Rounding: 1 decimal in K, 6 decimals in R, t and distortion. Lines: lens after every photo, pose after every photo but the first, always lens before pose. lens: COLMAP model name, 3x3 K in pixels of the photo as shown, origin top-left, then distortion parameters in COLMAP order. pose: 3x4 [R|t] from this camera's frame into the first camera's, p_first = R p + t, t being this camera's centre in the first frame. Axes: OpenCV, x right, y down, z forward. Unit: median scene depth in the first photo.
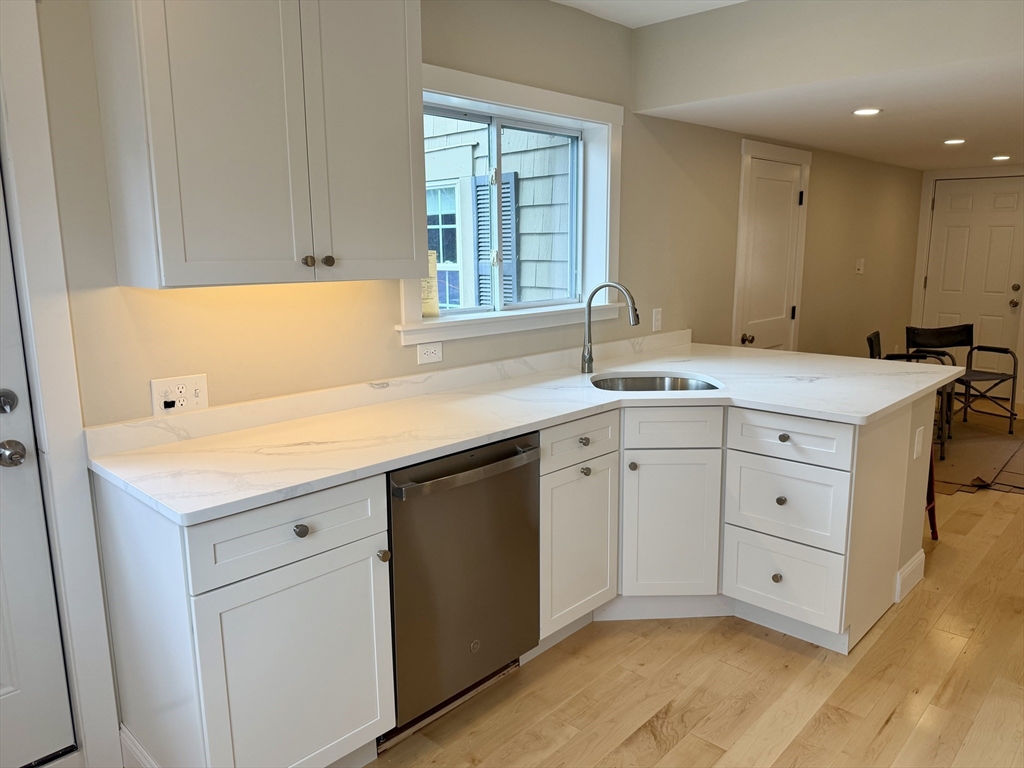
lens RADIAL K [[724.8, 0, 509.9], [0, 724.8, 381.1], [0, 0, 1]] dist [0.019993, -0.015574]
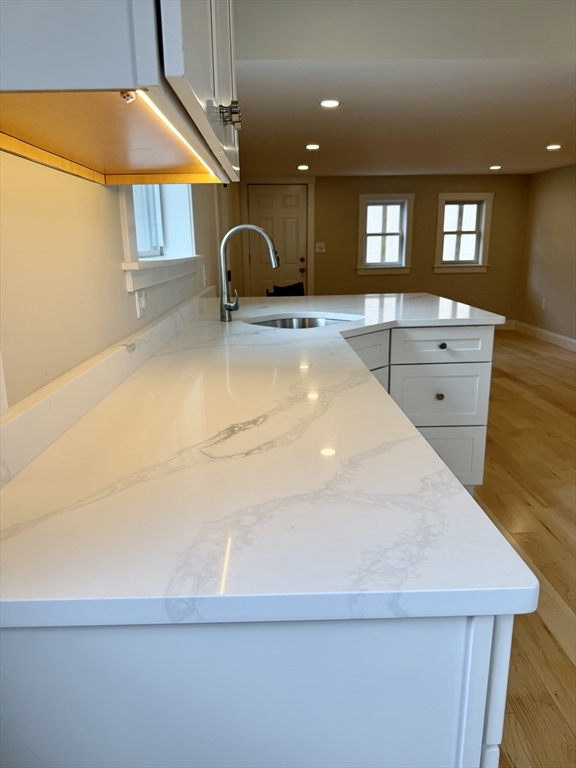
lens RADIAL K [[543.6, 0, 294.0], [0, 543.6, 387.7], [0, 0, 1]] dist [0.019993, -0.015574]
pose [[0.693243, -0.180393, 0.697763, -0.443682], [0.138079, 0.983477, 0.117074, 0.004769], [-0.707353, 0.015186, 0.706697, 0.510101]]
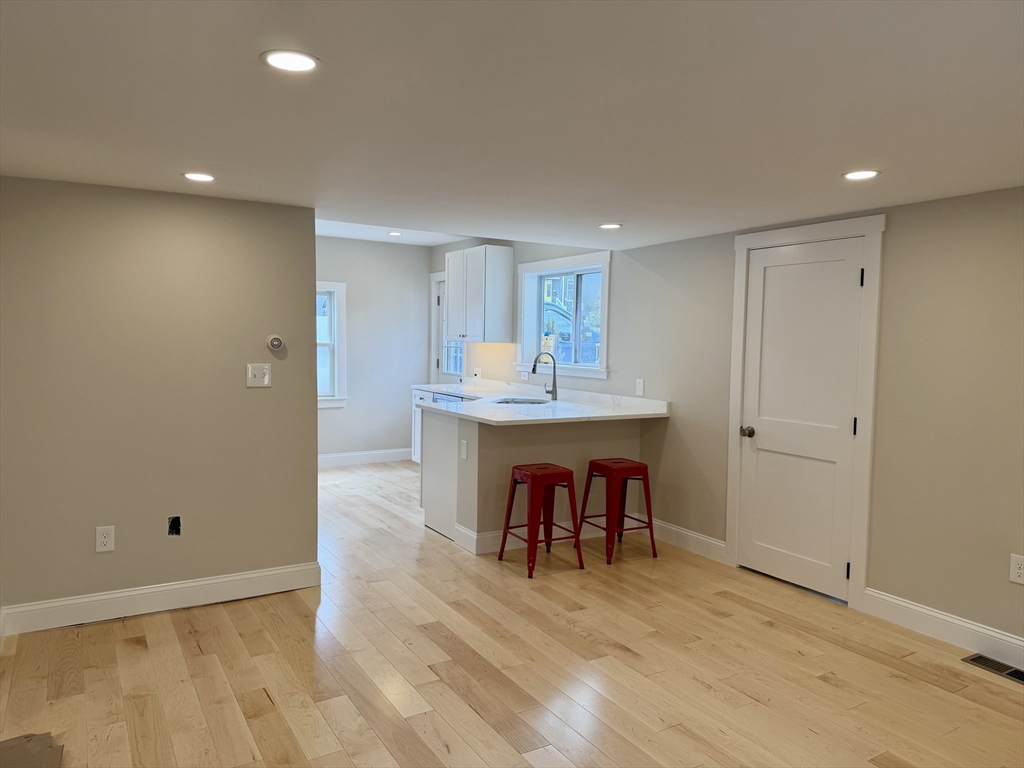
lens RADIAL K [[724.8, 0, 513.8], [0, 724.8, 375.6], [0, 0, 1]] dist [0.019993, -0.015574]
pose [[-0.259834, 0.053557, -0.964167, 2.345530], [-0.193092, 0.975414, 0.106218, -0.305343], [0.946151, 0.213772, -0.243104, 1.641420]]
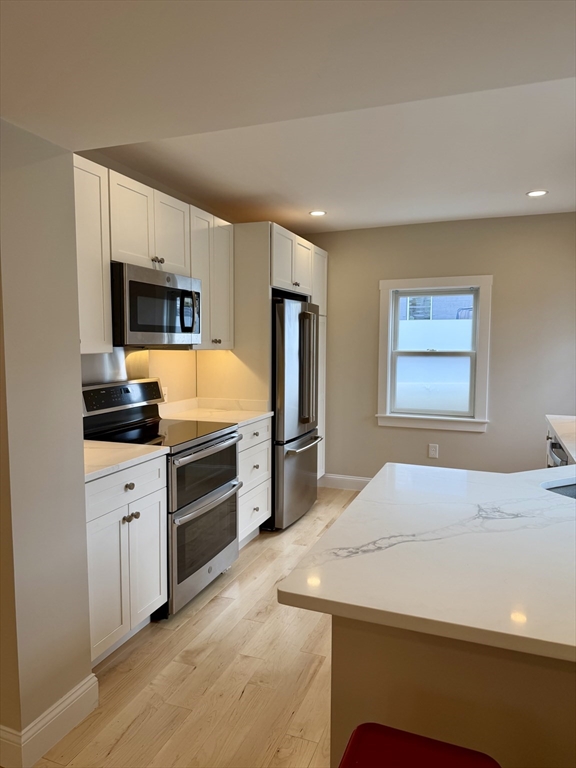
lens RADIAL K [[543.6, 0, 283.7], [0, 543.6, 387.2], [0, 0, 1]] dist [0.019993, -0.015574]
pose [[-0.922017, 0.042578, -0.384801, 0.923751], [-0.066080, 0.962041, 0.264783, -0.300404], [0.381469, 0.269562, -0.884205, 1.571879]]
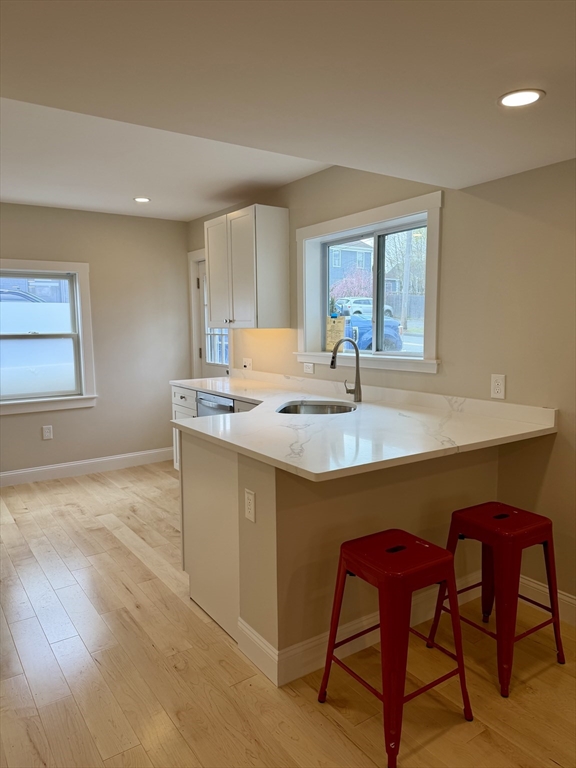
lens RADIAL K [[543.6, 0, 294.5], [0, 543.6, 383.3], [0, 0, 1]] dist [0.019993, -0.015574]
pose [[-0.193584, 0.113749, -0.974467, 1.402437], [-0.170210, 0.974300, 0.147542, -0.220473], [0.966206, 0.194426, -0.169248, 1.289441]]
